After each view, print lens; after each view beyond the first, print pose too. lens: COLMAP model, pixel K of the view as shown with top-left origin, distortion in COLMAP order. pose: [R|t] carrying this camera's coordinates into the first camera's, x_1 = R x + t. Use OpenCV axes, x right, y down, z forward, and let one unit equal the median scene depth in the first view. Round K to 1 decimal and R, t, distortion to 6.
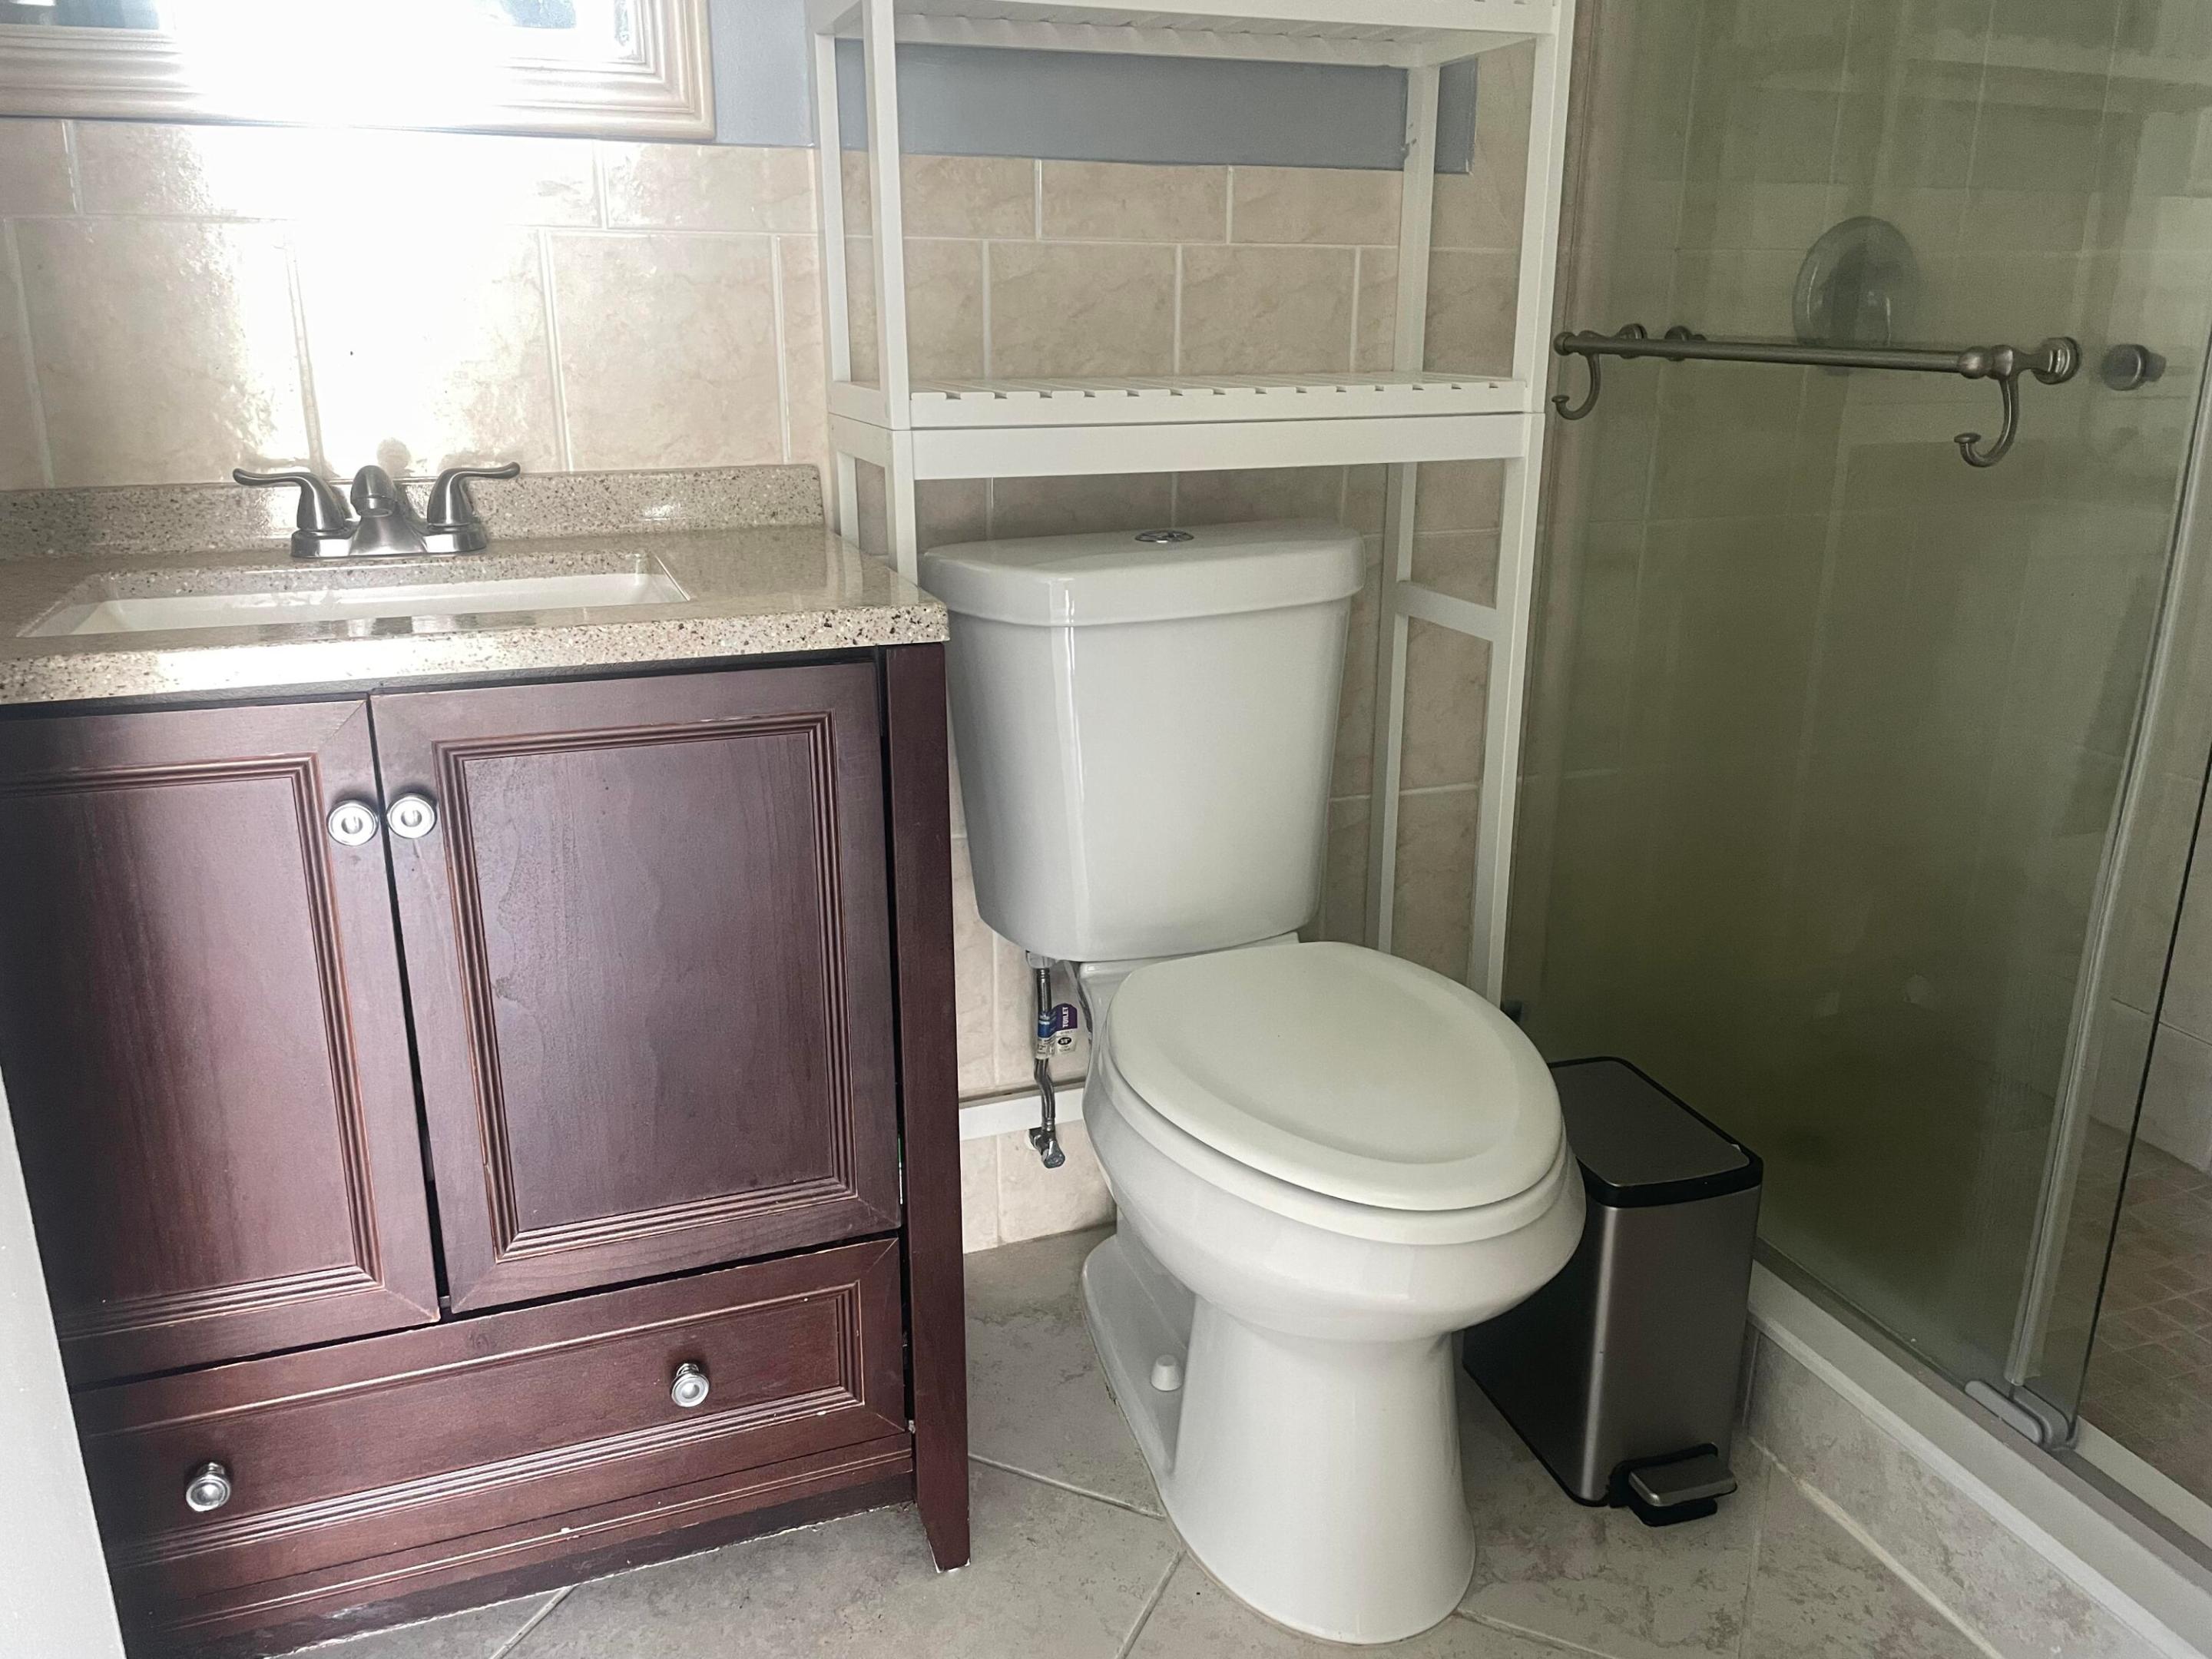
lens RADIAL K [[1697.1, 0, 1107.8], [0, 1697.1, 815.4], [0, 0, 1]] dist [0.091103, -0.119782]
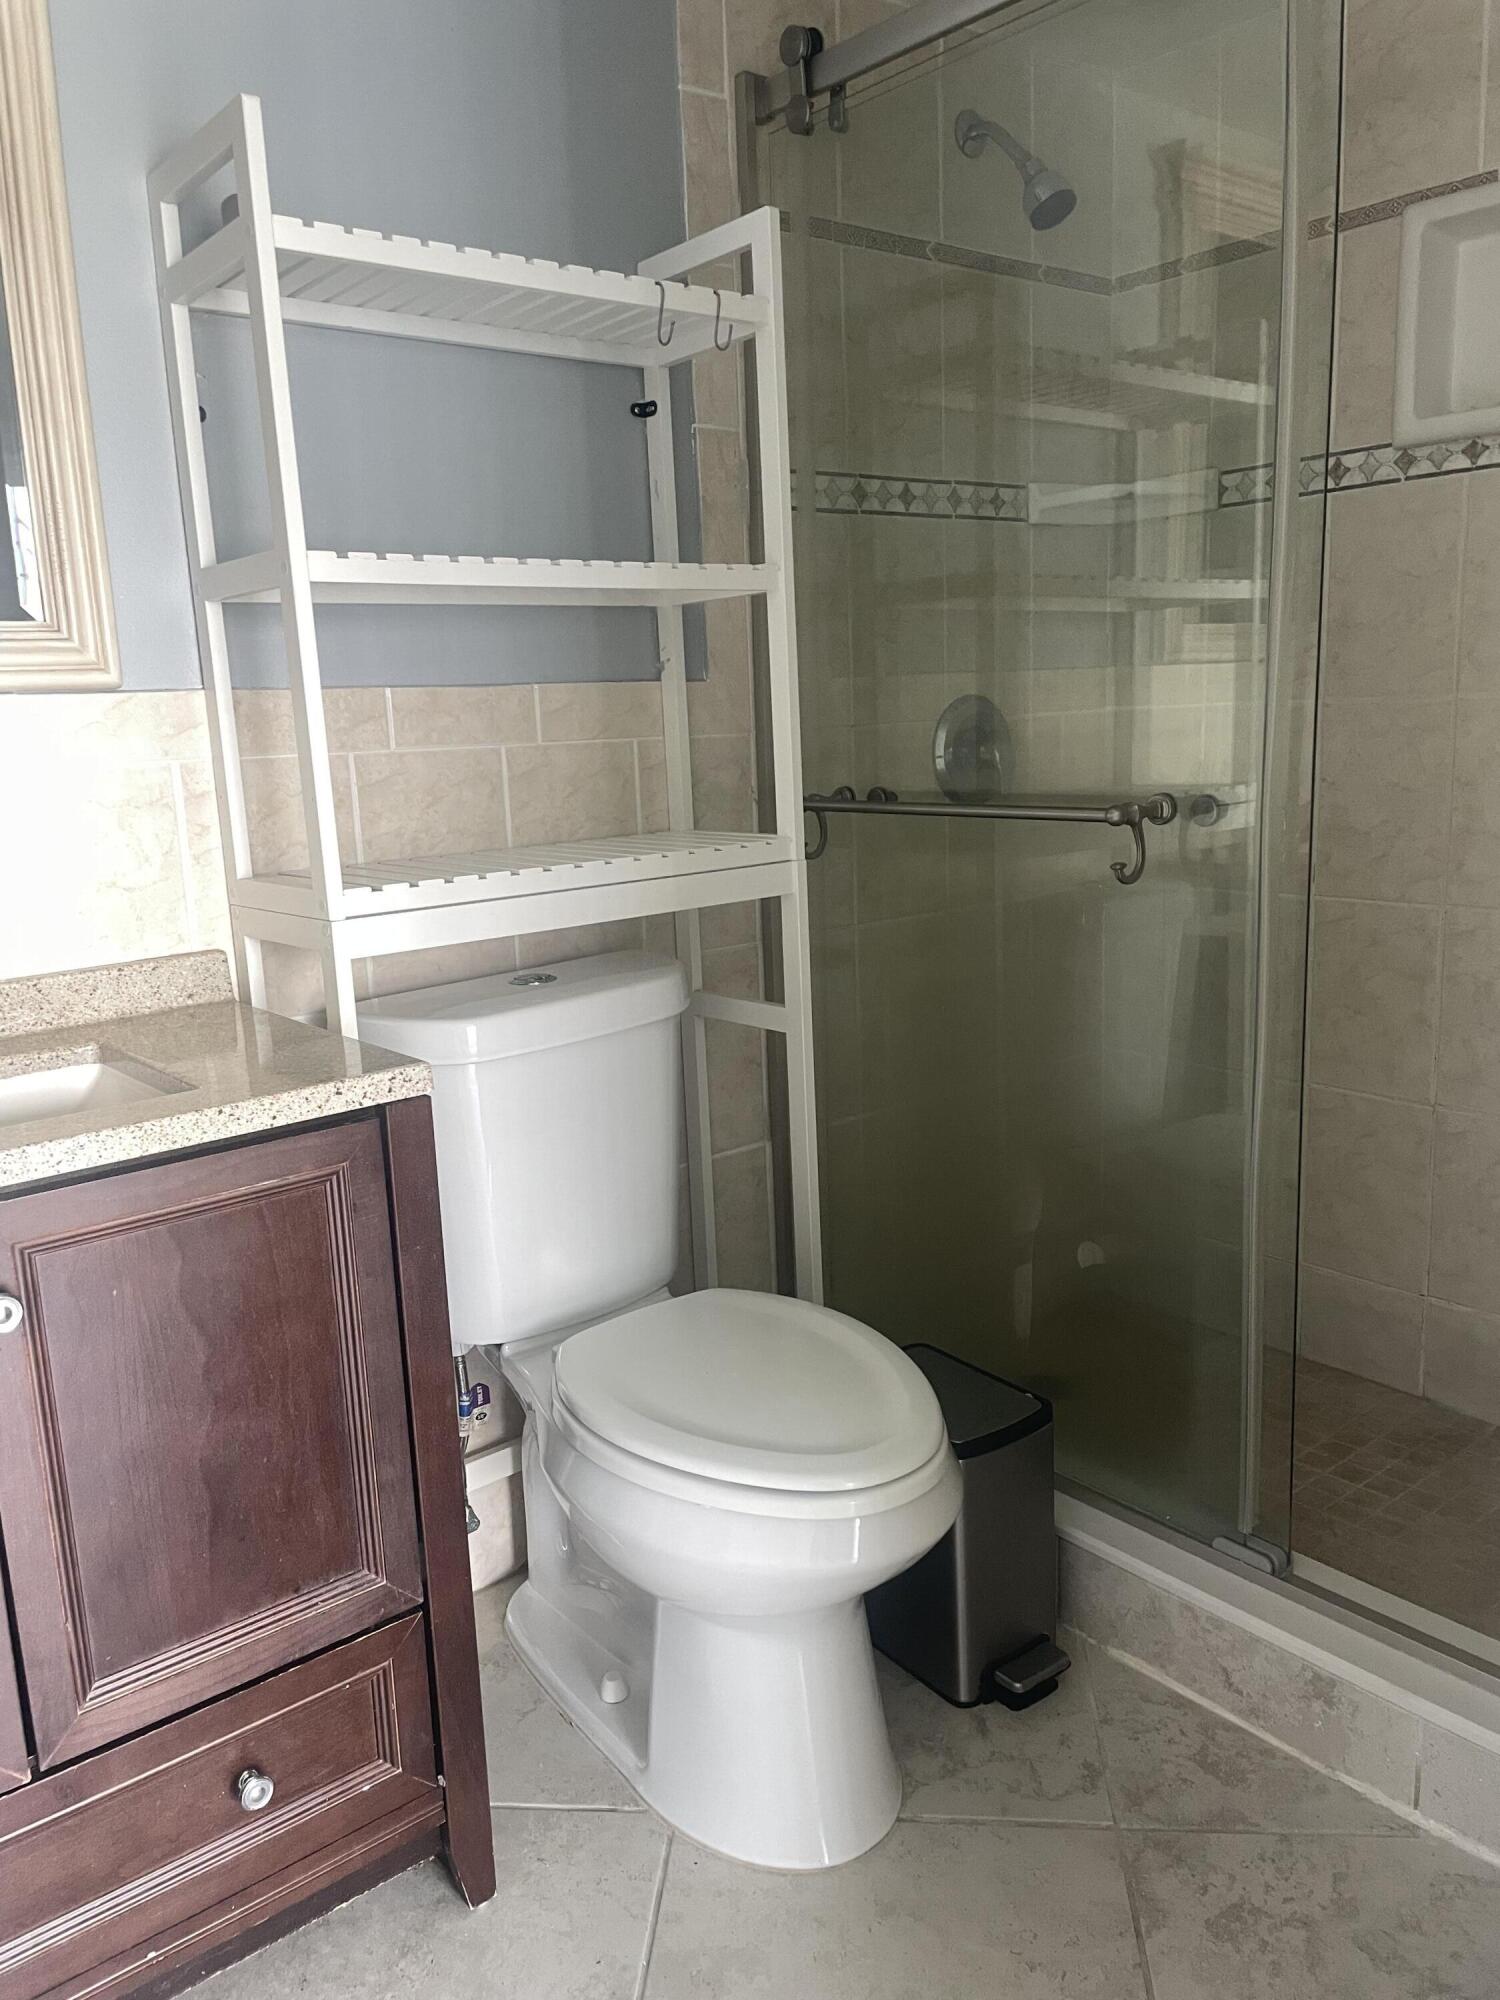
lens RADIAL K [[1534.4, 0, 750.0], [0, 1534.4, 1000.0], [0, 0, 1]] dist [0.091103, -0.119782]
pose [[0.943736, -0.105866, 0.313298, -0.184725], [0.140129, 0.986136, -0.088883, -0.032284], [-0.299545, 0.127784, 0.945486, -0.100486]]
